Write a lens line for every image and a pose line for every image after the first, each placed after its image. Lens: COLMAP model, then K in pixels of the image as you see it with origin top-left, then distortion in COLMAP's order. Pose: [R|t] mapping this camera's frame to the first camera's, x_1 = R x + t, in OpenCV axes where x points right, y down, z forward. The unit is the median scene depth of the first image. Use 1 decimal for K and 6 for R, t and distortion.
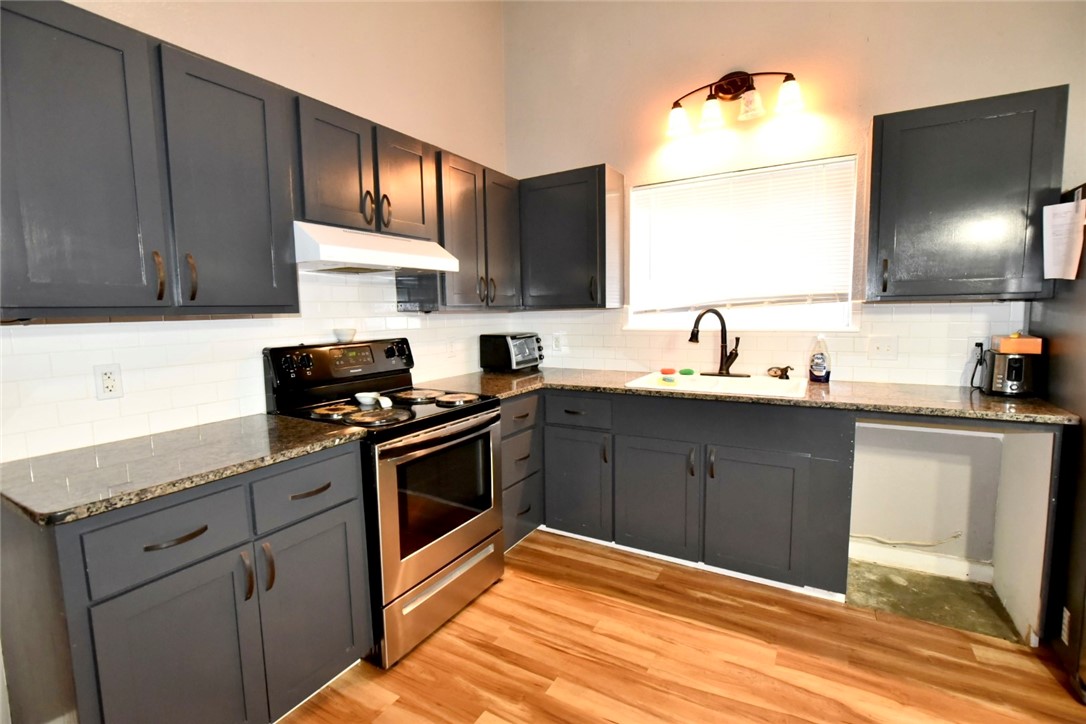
lens RADIAL K [[493.3, 0, 540.5], [0, 493.3, 362.0], [0, 0, 1]] dist [-0.008292, -0.002681]
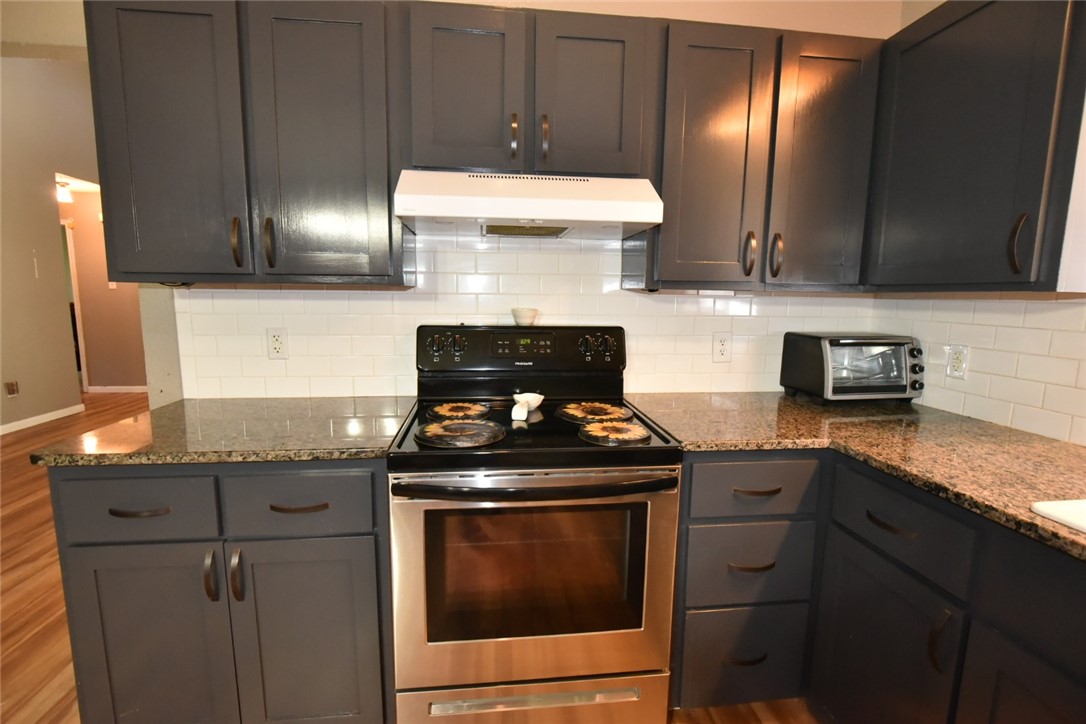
lens RADIAL K [[493.3, 0, 542.3], [0, 493.3, 361.1], [0, 0, 1]] dist [-0.008292, -0.002681]
pose [[0.601805, 0.133525, -0.787402, 0.243439], [-0.107037, 0.990515, 0.086160, -0.054740], [0.791438, 0.032429, 0.610389, 0.540524]]
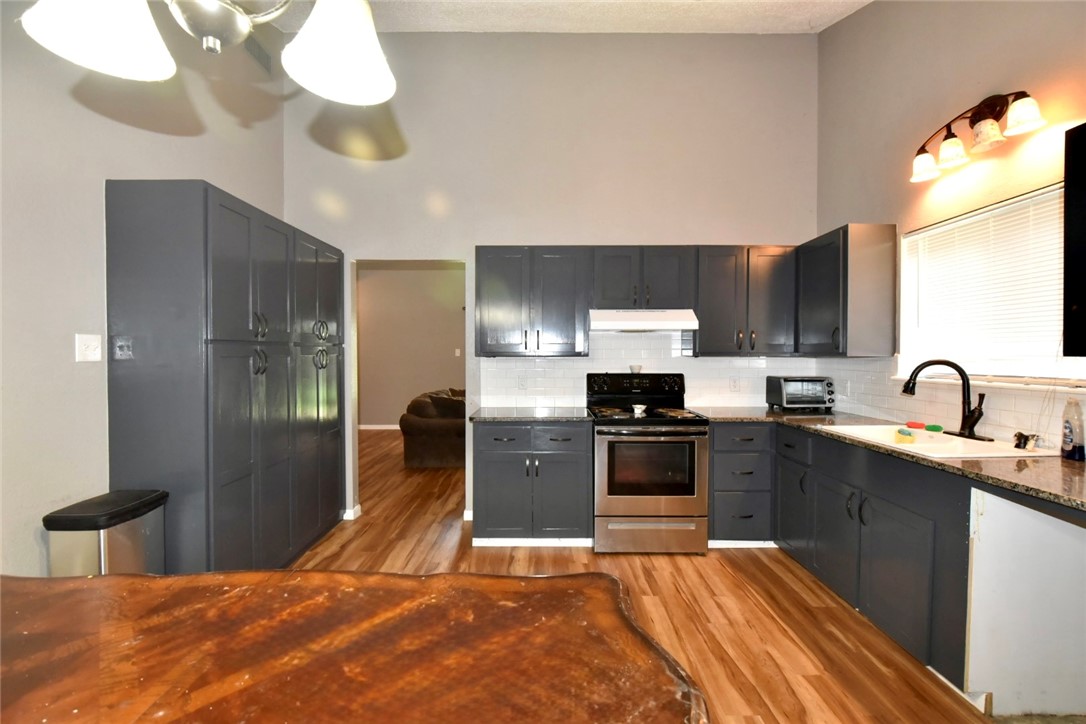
lens RADIAL K [[493.3, 0, 539.2], [0, 493.3, 363.0], [0, 0, 1]] dist [-0.008292, -0.002681]
pose [[0.499788, 0.033942, -0.865482, 0.874846], [-0.098515, 0.994975, -0.017869, -0.013831], [0.860527, 0.094193, 0.500620, -0.117324]]
